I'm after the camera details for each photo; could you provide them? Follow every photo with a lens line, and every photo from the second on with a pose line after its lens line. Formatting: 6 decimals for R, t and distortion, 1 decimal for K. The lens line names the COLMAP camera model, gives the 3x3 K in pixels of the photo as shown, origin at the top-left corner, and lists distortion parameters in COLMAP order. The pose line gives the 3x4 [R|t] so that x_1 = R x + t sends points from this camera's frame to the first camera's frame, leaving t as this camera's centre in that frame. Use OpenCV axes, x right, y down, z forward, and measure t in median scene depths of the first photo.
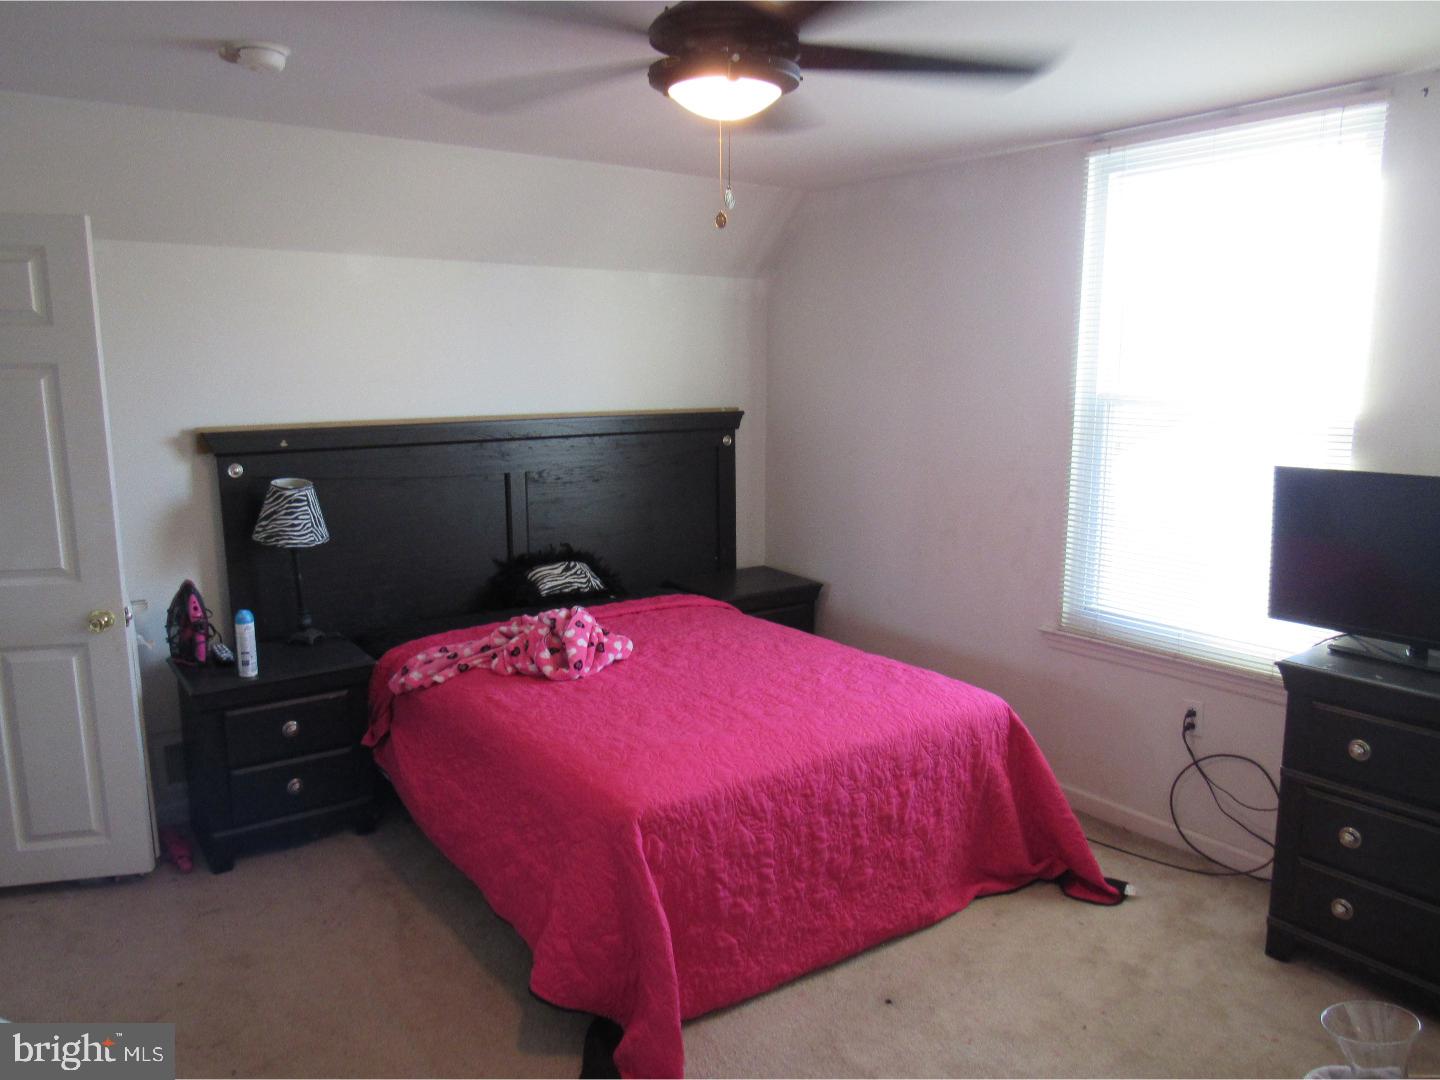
lens RADIAL K [[1019.3, 0, 718.4], [0, 1019.3, 542.4], [0, 0, 1]] dist [-0.033249, 0.003539]
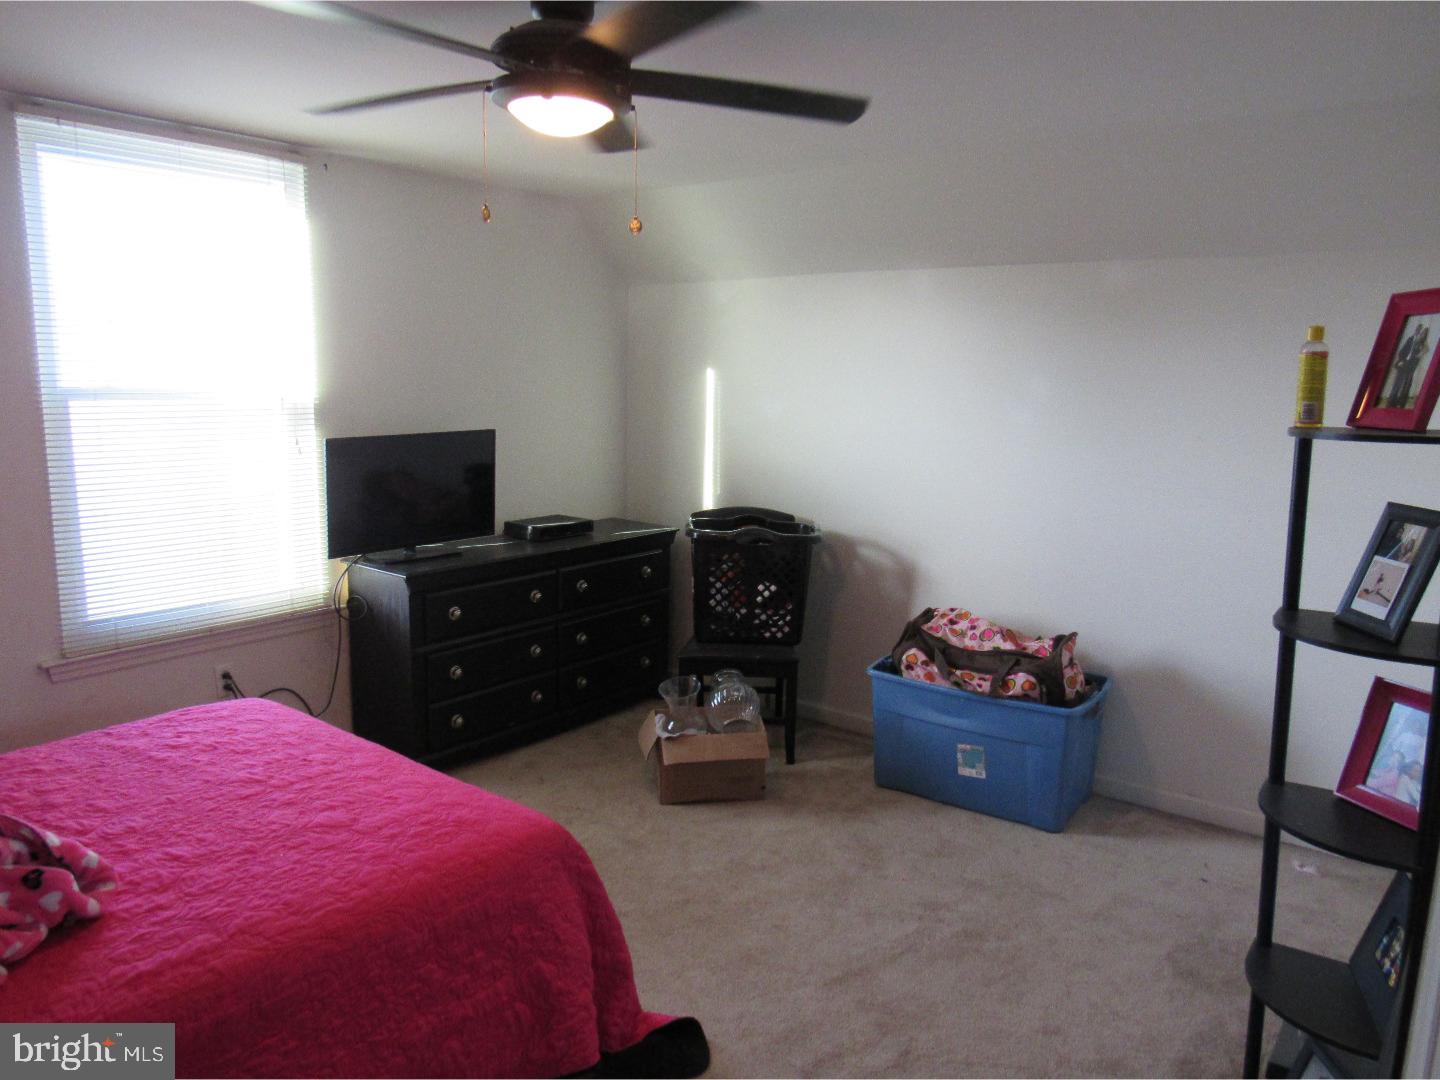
lens RADIAL K [[1019.3, 0, 718.4], [0, 1019.3, 535.5], [0, 0, 1]] dist [-0.033249, 0.003539]
pose [[-0.273067, -0.152123, 0.949891, -0.749533], [0.147630, 0.969095, 0.197638, -0.125274], [-0.950600, 0.194201, -0.242170, 0.784930]]
